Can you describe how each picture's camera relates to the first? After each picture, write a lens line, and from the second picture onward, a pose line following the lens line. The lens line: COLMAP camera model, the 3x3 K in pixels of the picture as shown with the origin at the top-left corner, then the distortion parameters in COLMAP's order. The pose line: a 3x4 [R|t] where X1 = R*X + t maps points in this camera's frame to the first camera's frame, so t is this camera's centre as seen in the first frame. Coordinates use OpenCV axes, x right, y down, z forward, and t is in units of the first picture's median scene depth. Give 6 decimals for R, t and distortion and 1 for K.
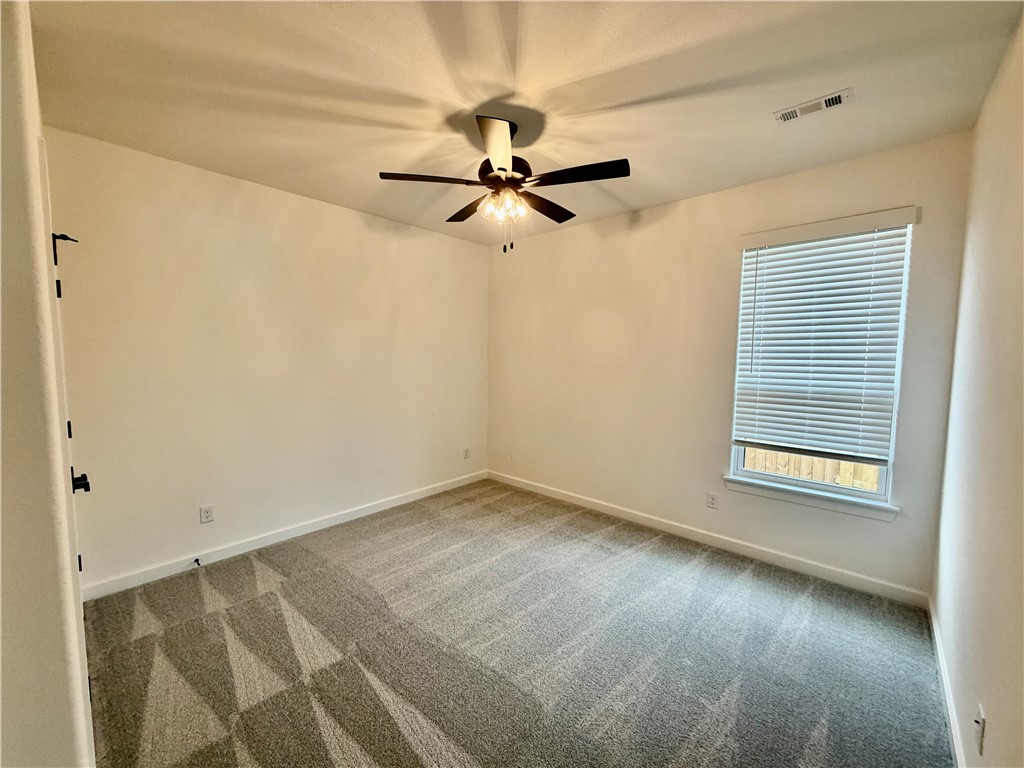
lens RADIAL K [[410.5, 0, 510.0], [0, 410.5, 385.7], [0, 0, 1]] dist [0.000733, 0.000032]
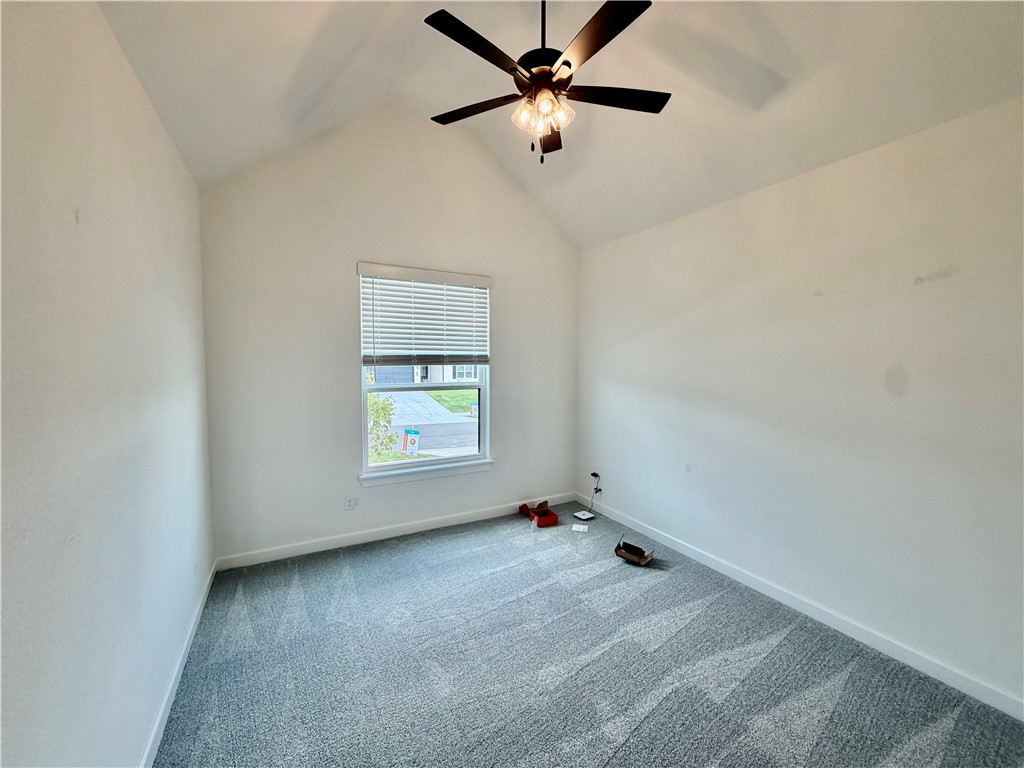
lens RADIAL K [[410.5, 0, 510.0], [0, 410.5, 385.7], [0, 0, 1]] dist [0.000733, 0.000032]
pose [[0.318469, -0.068254, 0.945473, -0.495112], [0.067855, 0.996487, 0.049081, -0.067633], [-0.945501, 0.048524, 0.321982, 0.328647]]
